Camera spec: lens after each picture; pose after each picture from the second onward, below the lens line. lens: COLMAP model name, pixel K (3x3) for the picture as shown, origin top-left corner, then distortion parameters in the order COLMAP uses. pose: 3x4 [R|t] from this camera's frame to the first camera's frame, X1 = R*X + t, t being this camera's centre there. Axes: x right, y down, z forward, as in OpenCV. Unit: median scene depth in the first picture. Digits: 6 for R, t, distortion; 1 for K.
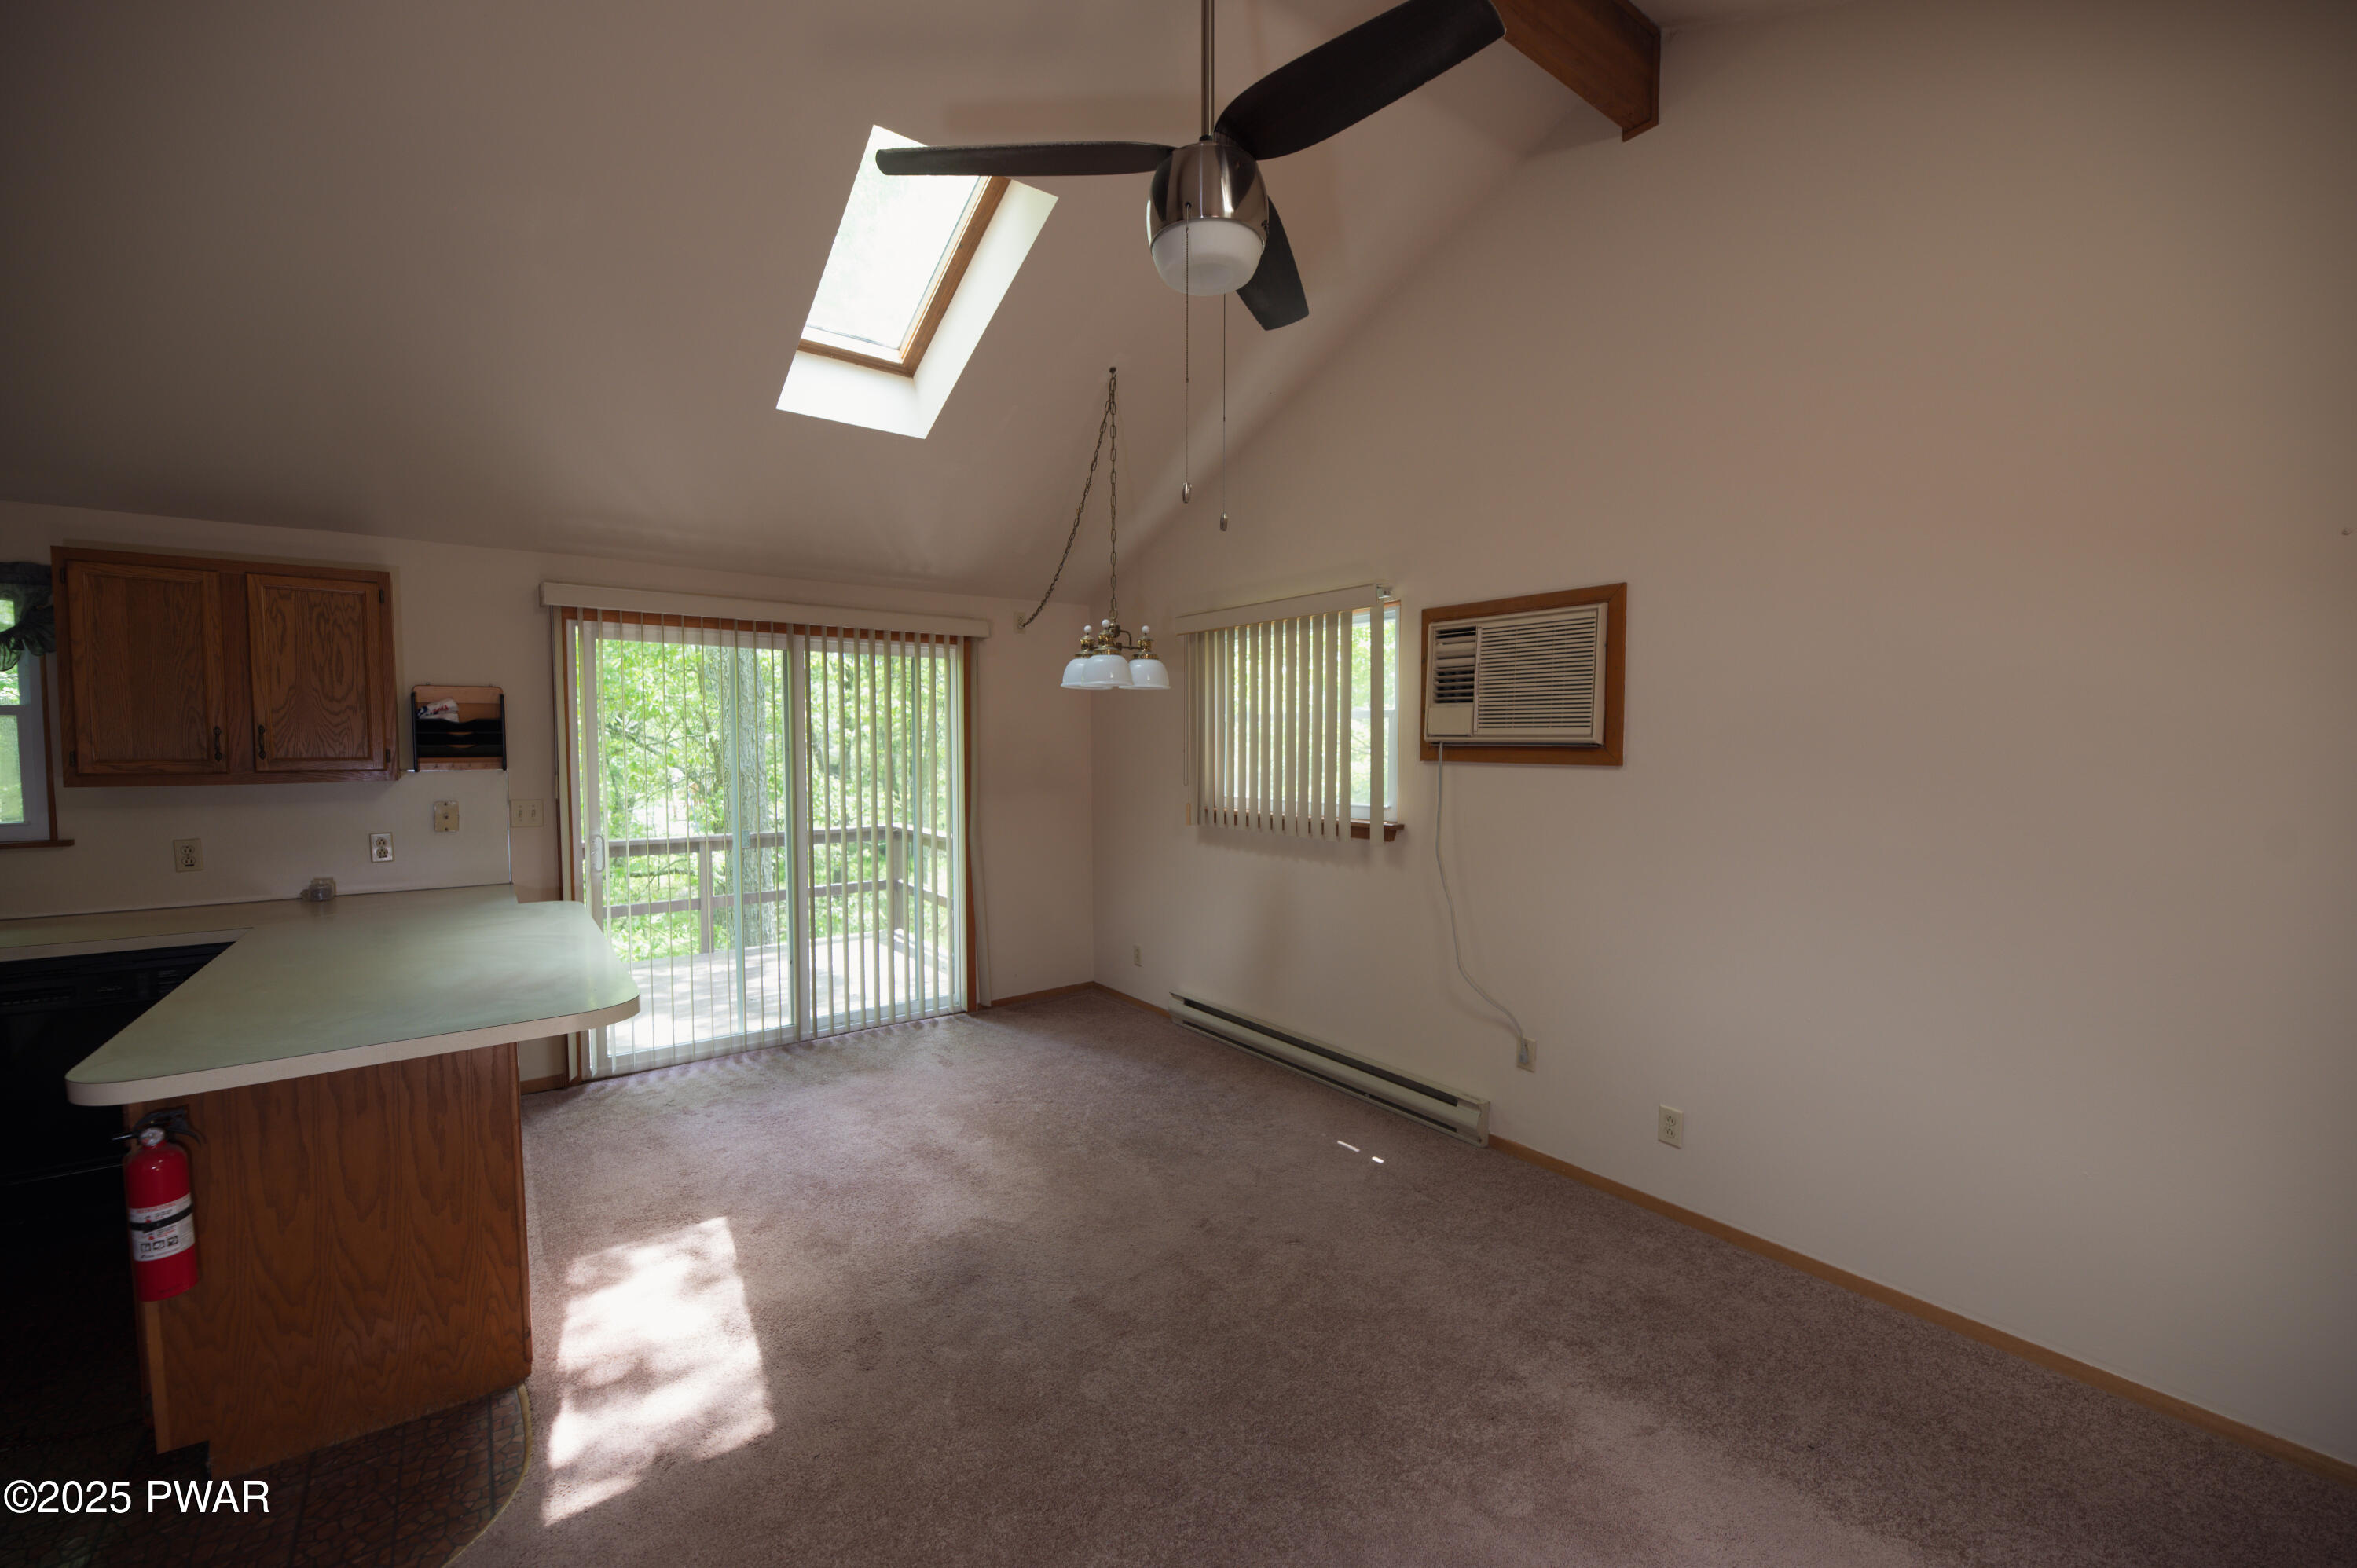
lens RADIAL K [[945.7, 0, 1173.1], [0, 945.7, 790.3], [0, 0, 1]] dist [0.001749, -0.004161]
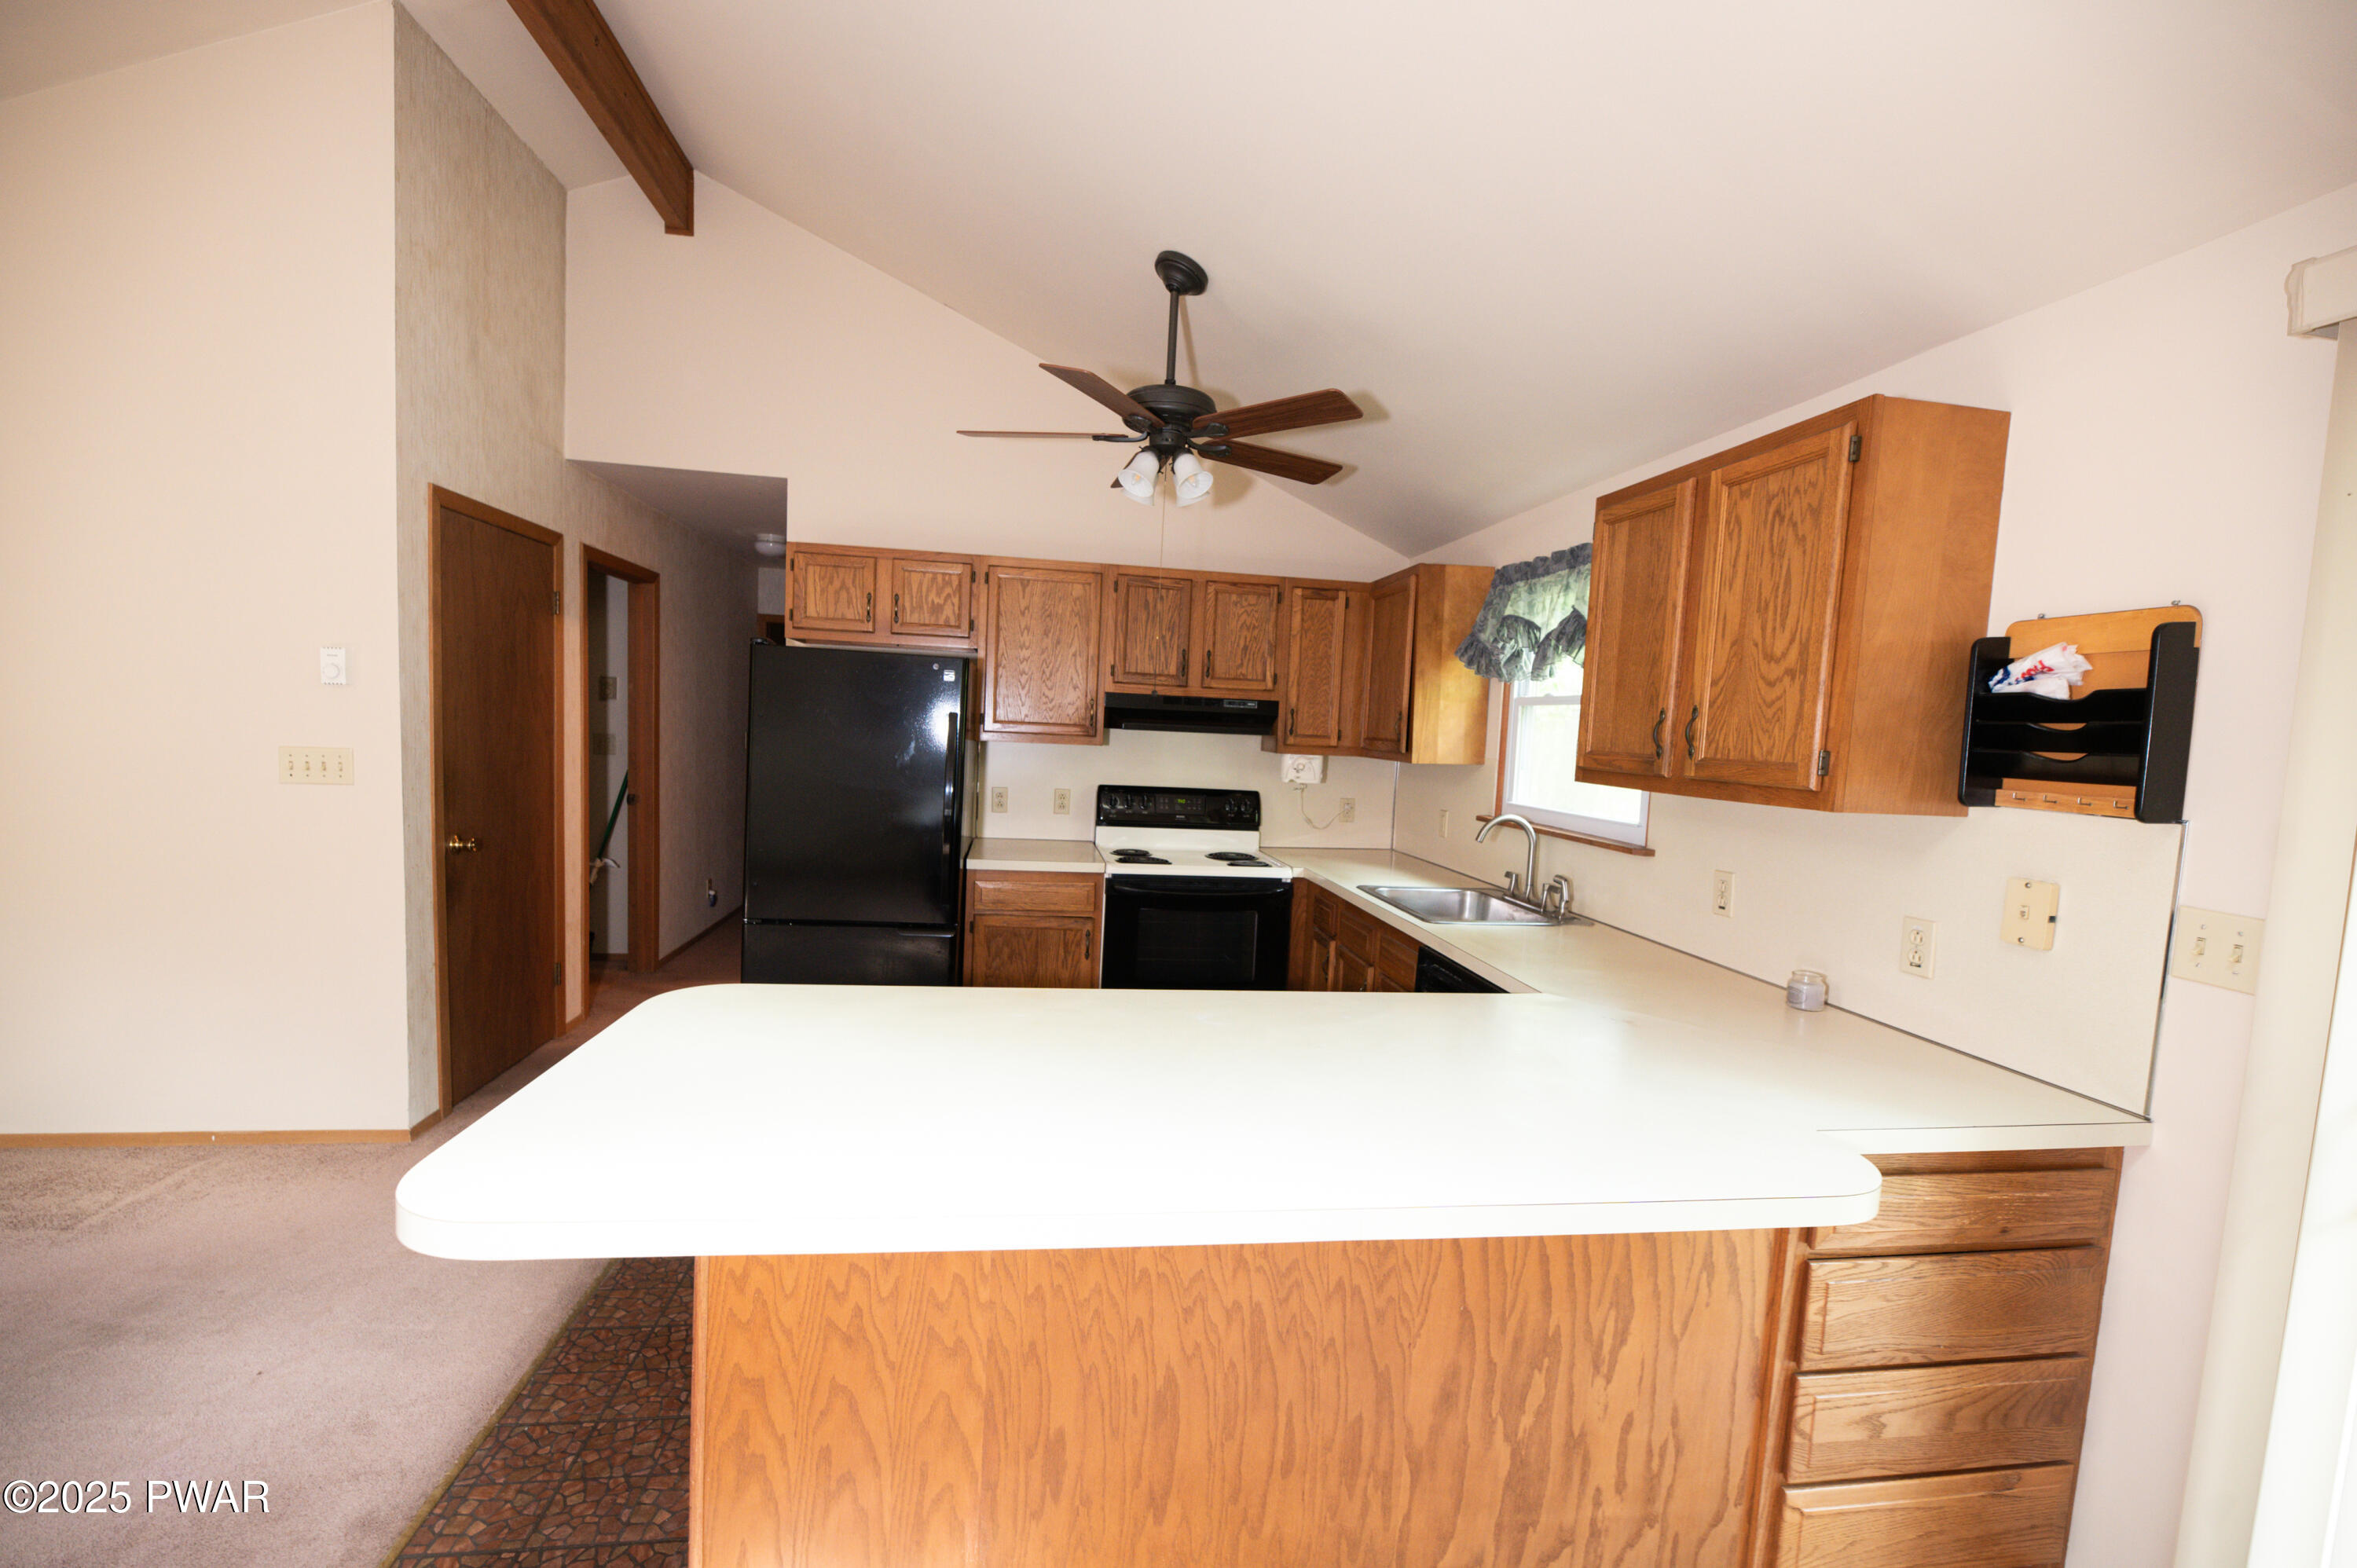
lens RADIAL K [[943.1, 0, 1171.5], [0, 943.1, 792.9], [0, 0, 1]] dist [-0.001303, -0.004495]
pose [[-0.466503, 0.045258, -0.883361, -0.202145], [-0.093544, 0.990565, 0.100151, -0.036287], [0.879559, 0.129354, -0.457868, 0.874917]]
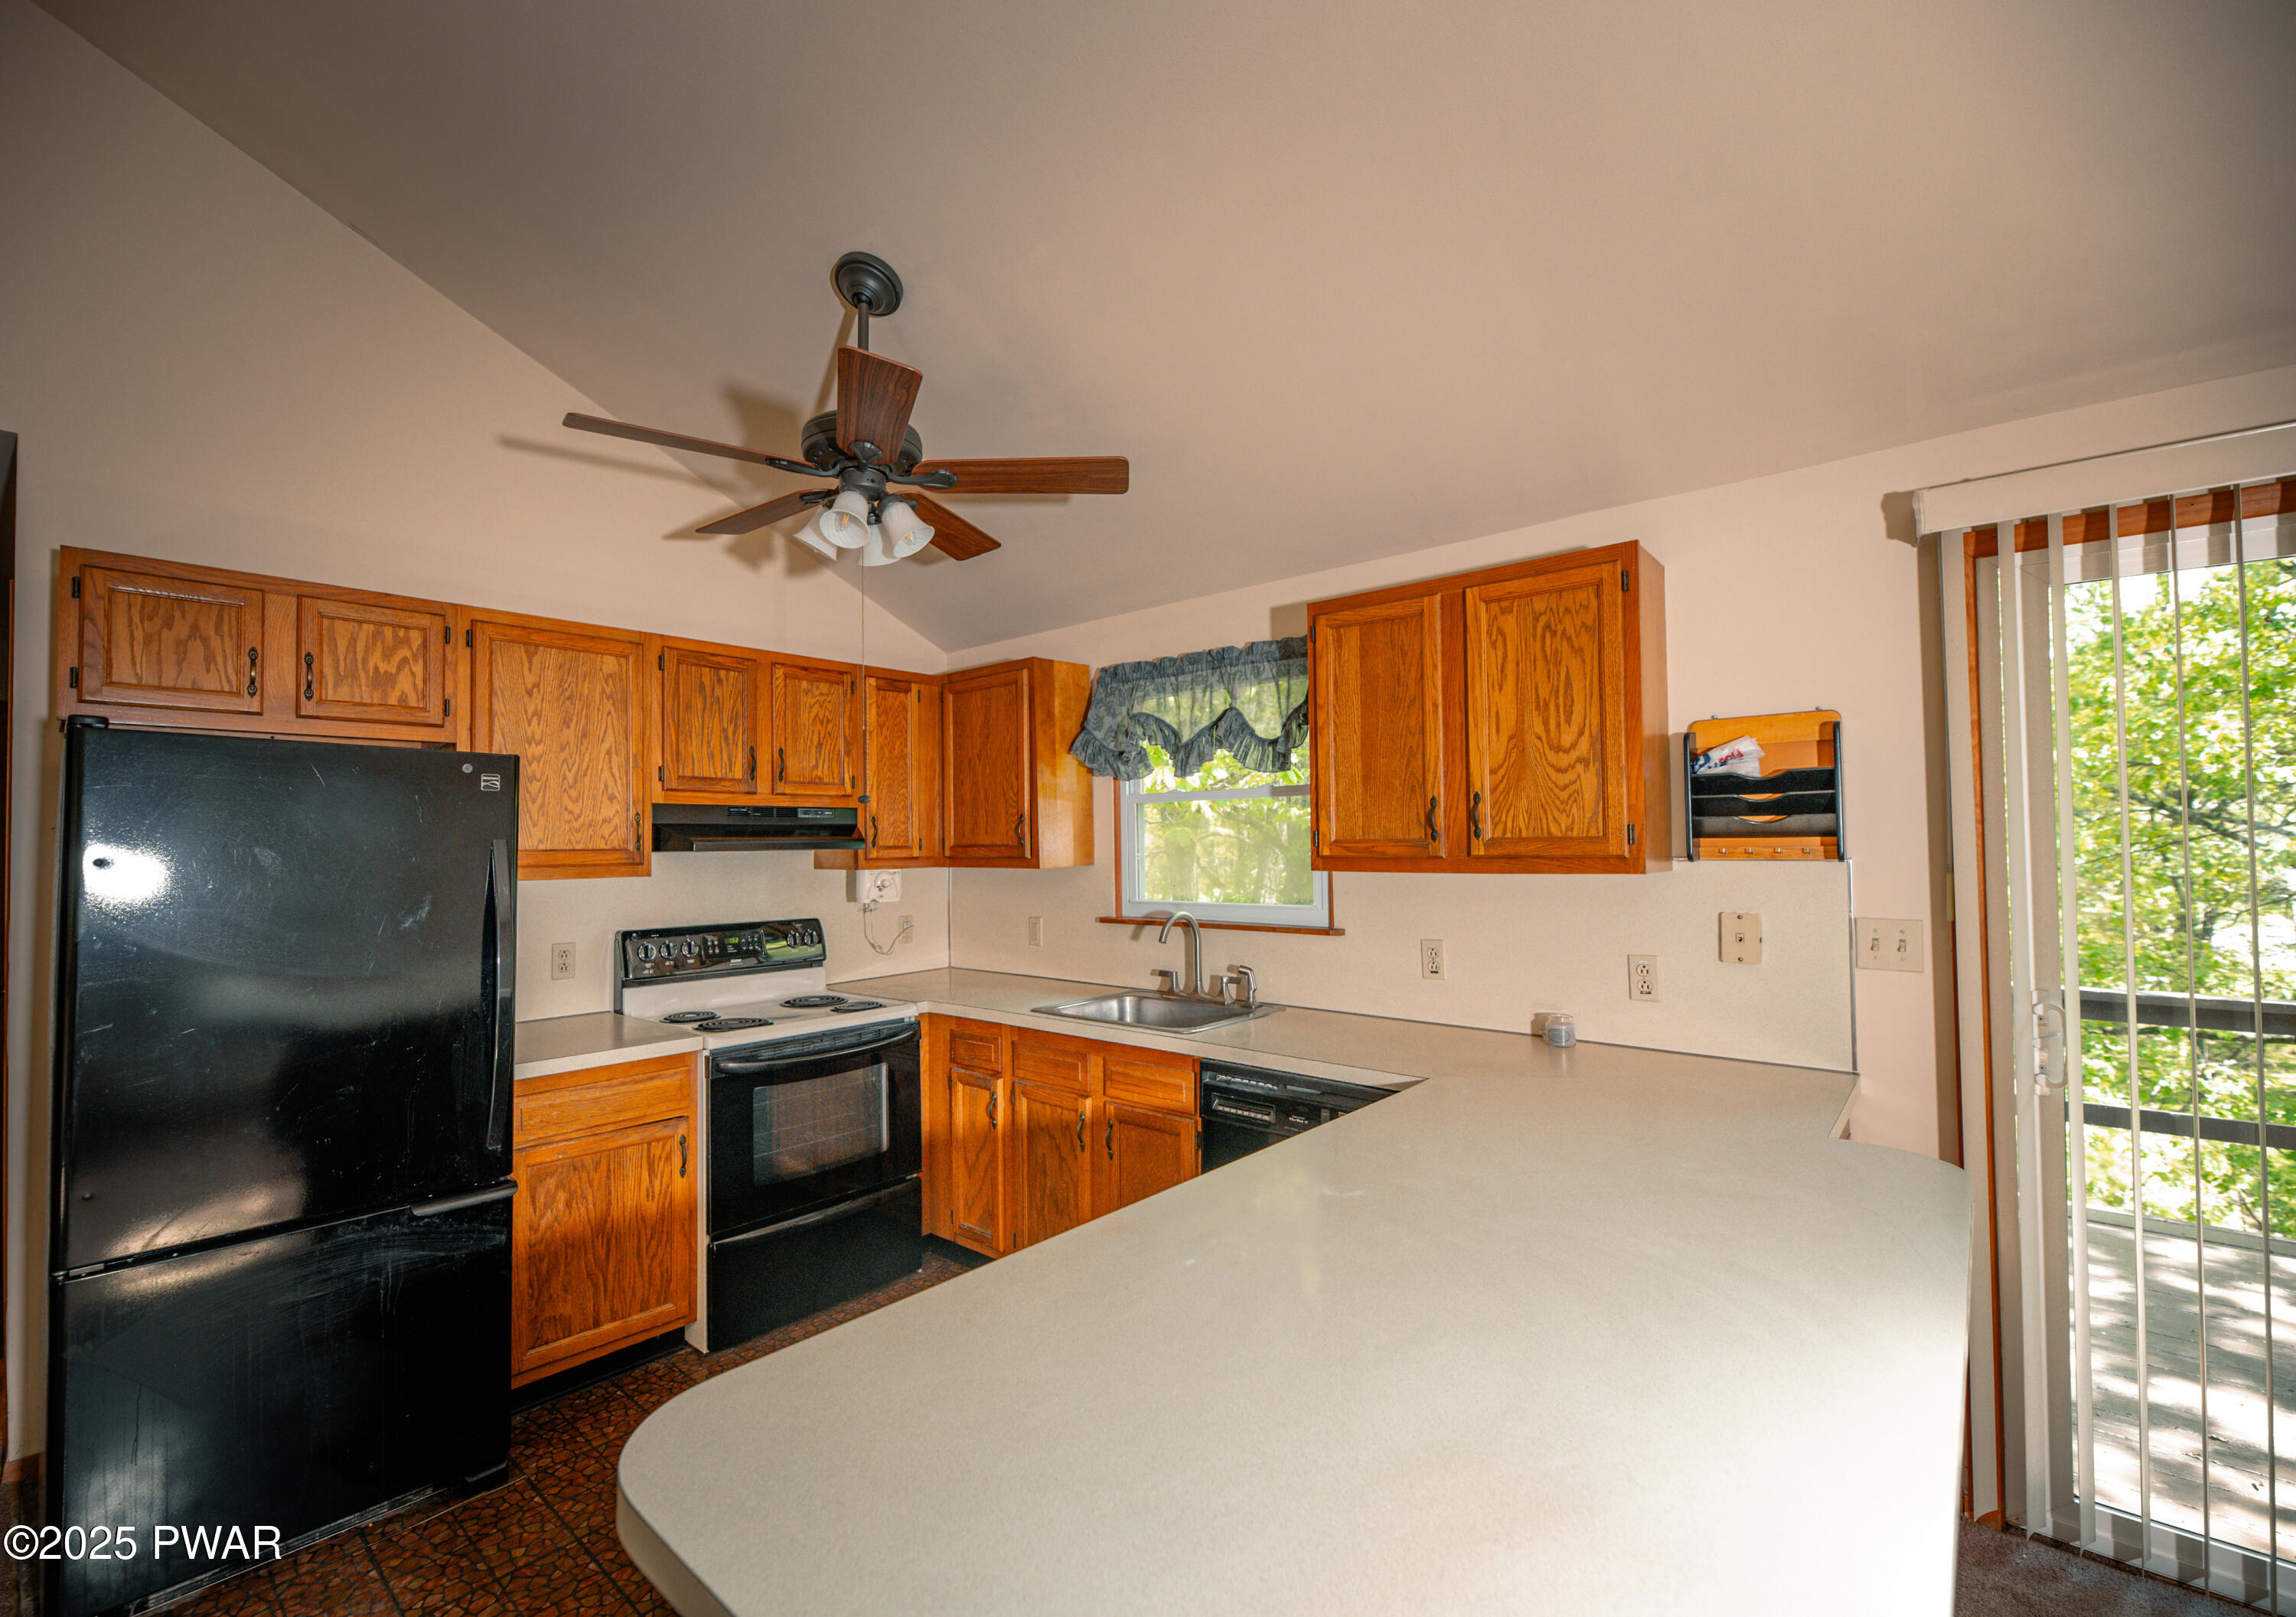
lens RADIAL K [[976.7, 0, 1068.9], [0, 976.7, 816.9], [0, 0, 1]] dist [-0.000785, -0.000152]
pose [[0.180622, -0.028403, -0.983142, -0.254240], [-0.041797, 0.998458, -0.036525, -0.008376], [0.982664, 0.047690, 0.179156, 0.495364]]
